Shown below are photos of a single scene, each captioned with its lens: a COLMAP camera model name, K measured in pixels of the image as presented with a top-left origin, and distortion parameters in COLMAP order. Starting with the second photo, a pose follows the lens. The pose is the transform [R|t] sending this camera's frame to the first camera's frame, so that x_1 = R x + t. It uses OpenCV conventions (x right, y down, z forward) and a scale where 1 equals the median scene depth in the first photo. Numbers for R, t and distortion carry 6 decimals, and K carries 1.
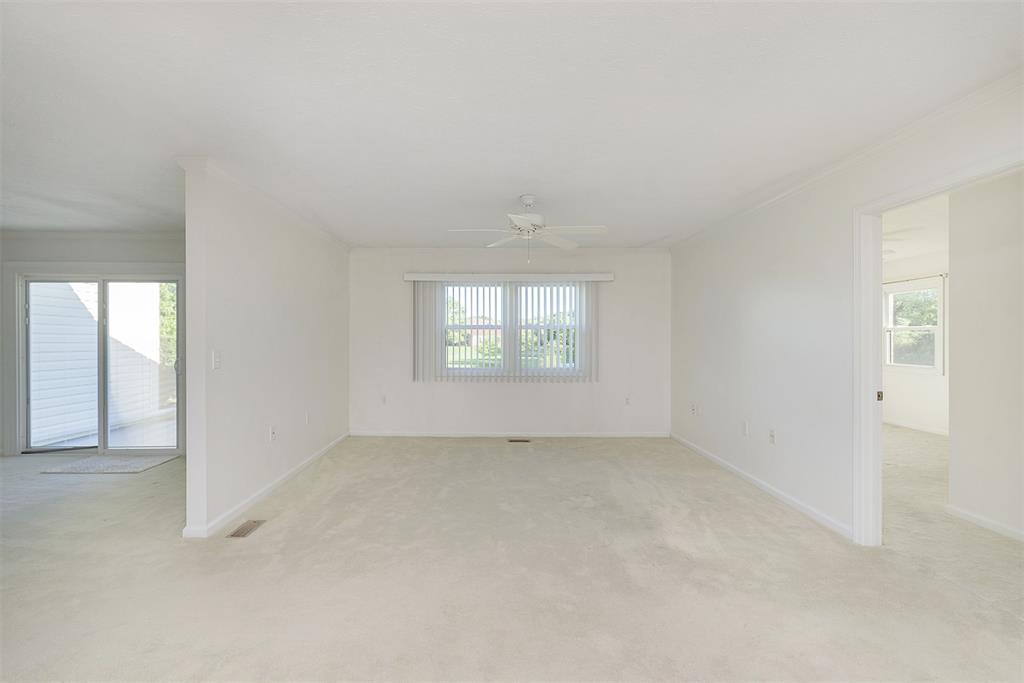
lens RADIAL K [[442.4, 0, 500.5], [0, 442.4, 342.3], [0, 0, 1]] dist [-0.000452, 0.000250]
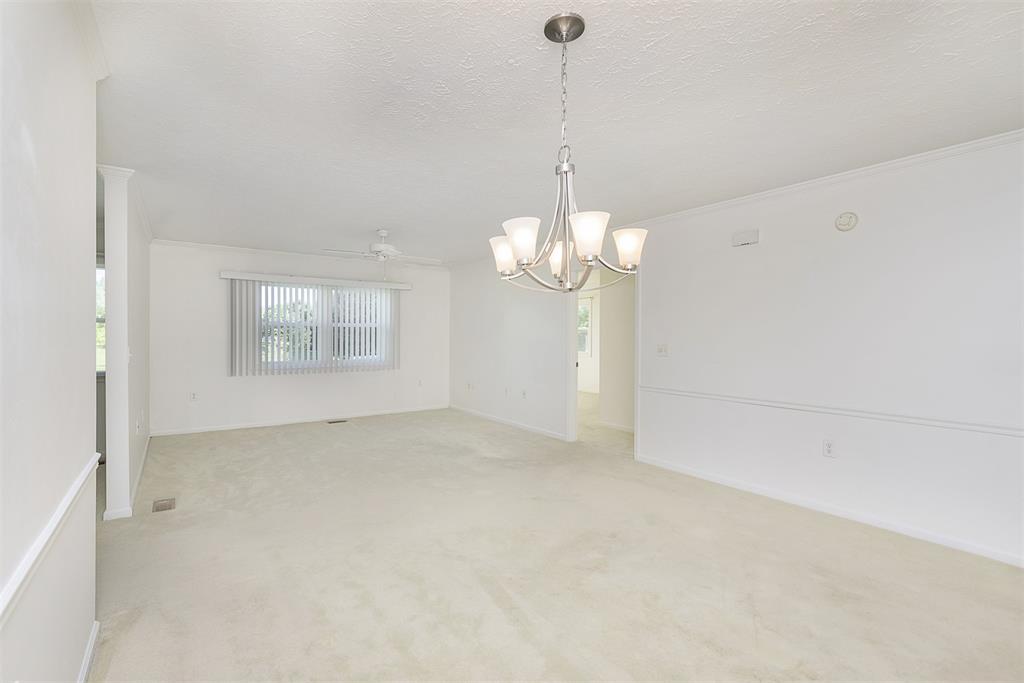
lens RADIAL K [[442.4, 0, 500.5], [0, 442.4, 342.3], [0, 0, 1]] dist [-0.000452, 0.000250]
pose [[0.823374, -0.007559, 0.567449, -0.261180], [0.003352, 0.999959, 0.008457, 0.002757], [-0.567489, -0.005061, 0.823365, -0.205299]]
